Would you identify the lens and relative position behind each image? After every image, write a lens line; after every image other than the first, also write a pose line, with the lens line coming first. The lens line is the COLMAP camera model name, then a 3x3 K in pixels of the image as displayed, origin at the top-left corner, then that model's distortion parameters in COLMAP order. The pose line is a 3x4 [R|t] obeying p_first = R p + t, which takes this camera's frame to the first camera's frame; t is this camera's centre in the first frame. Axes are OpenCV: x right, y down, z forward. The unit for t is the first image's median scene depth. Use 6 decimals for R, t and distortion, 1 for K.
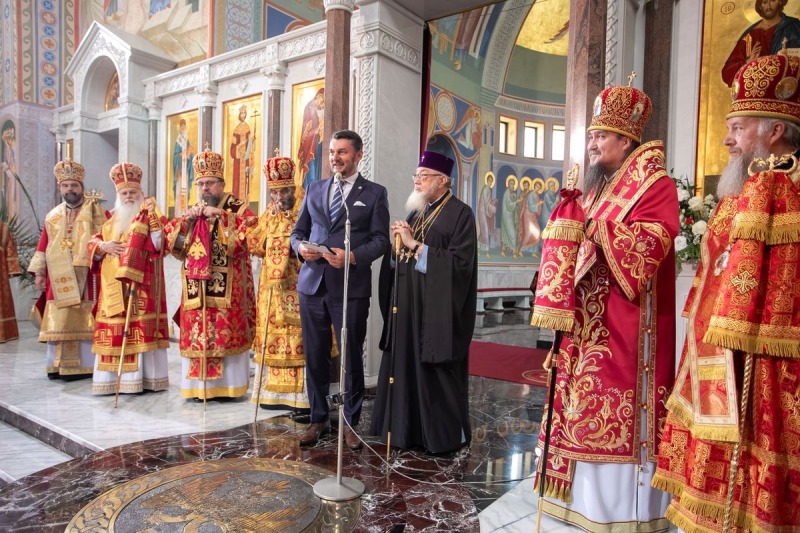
lens RADIAL K [[548.0, 0, 401.5], [0, 548.0, 274.6], [0, 0, 1]] dist [-0.038375, 0.049330]
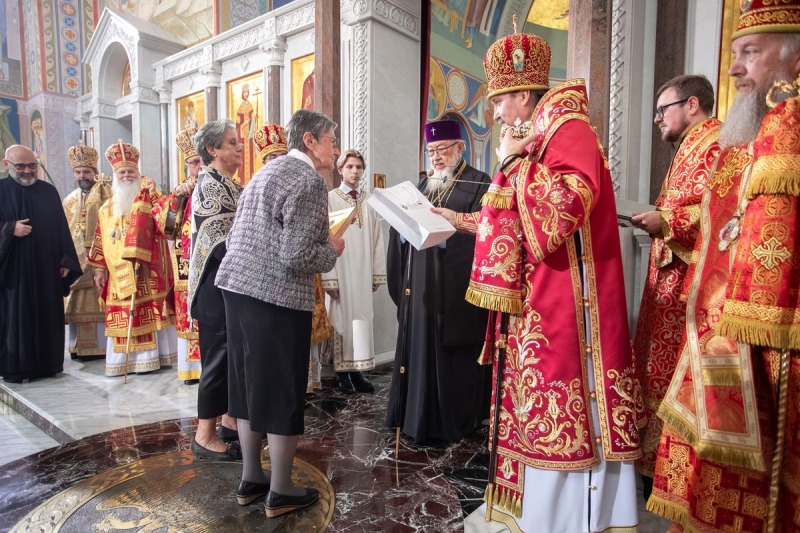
lens RADIAL K [[506.3, 0, 402.4], [0, 506.3, 274.7], [0, 0, 1]] dist [-0.044440, 0.040048]
pose [[0.998705, -0.015112, -0.048574, 0.035375], [0.017345, 0.998797, 0.045875, 0.000670], [0.047822, -0.046658, 0.997766, 0.080783]]
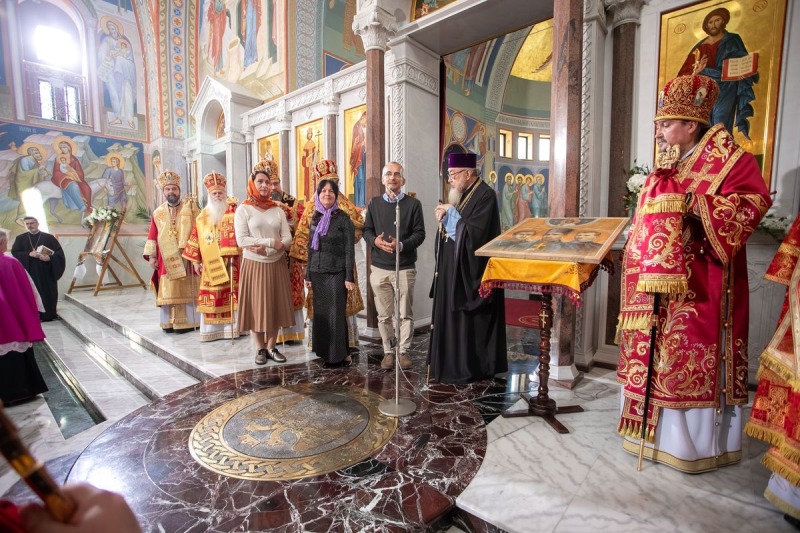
lens RADIAL K [[387.2, 0, 401.5], [0, 387.2, 273.6], [0, 0, 1]] dist [-0.062393, 0.024677]
pose [[0.996814, -0.022183, -0.076615, 0.006207], [0.027009, 0.997676, 0.062547, 0.001916], [0.075050, -0.064417, 0.995097, 0.032552]]
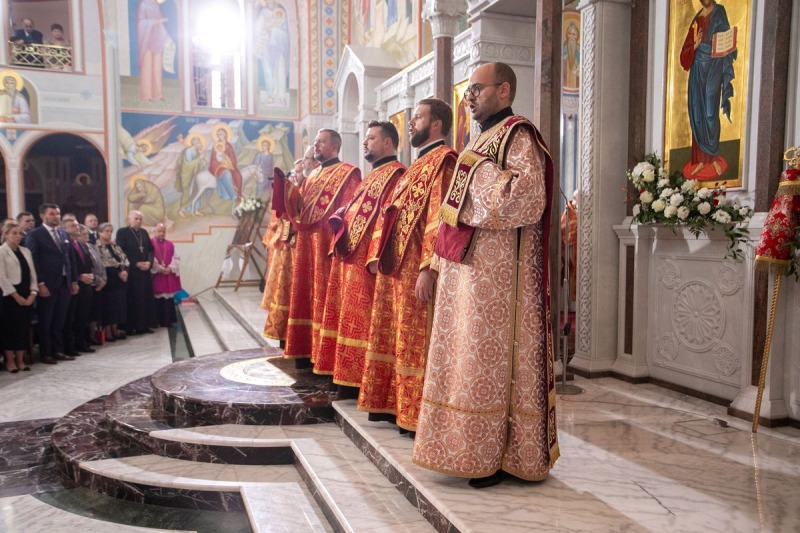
lens RADIAL K [[695.5, 0, 400.0], [0, 695.5, 266.5], [0, 0, 1]] dist [0.012999, 0.016204]
pose [[0.825115, 0.003485, -0.564954, 0.519146], [0.004112, 0.999917, 0.012172, 0.023860], [0.564950, -0.012366, 0.825033, -0.295263]]
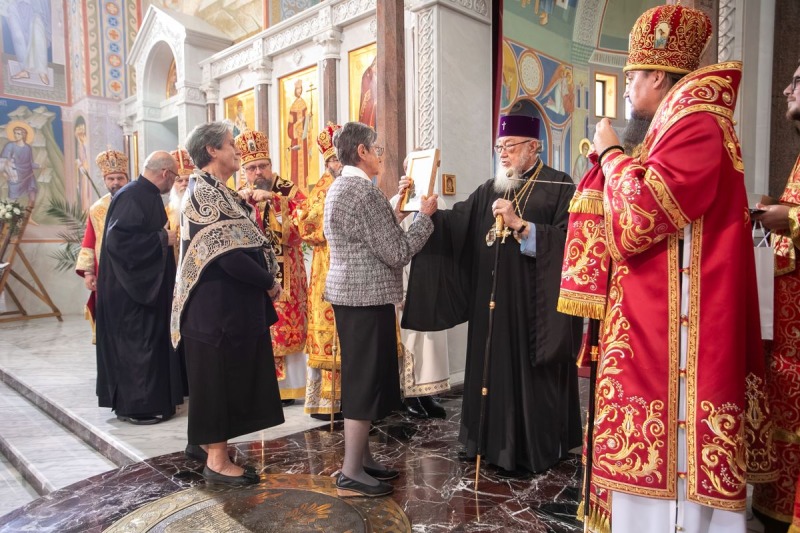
lens RADIAL K [[582.2, 0, 403.0], [0, 582.2, 274.4], [0, 0, 1]] dist [-0.035885, 0.055800]
pose [[0.987257, -0.027410, -0.156756, 0.026242], [0.031358, 0.999249, 0.022772, -0.000685], [0.156015, -0.027398, 0.987375, 0.056869]]
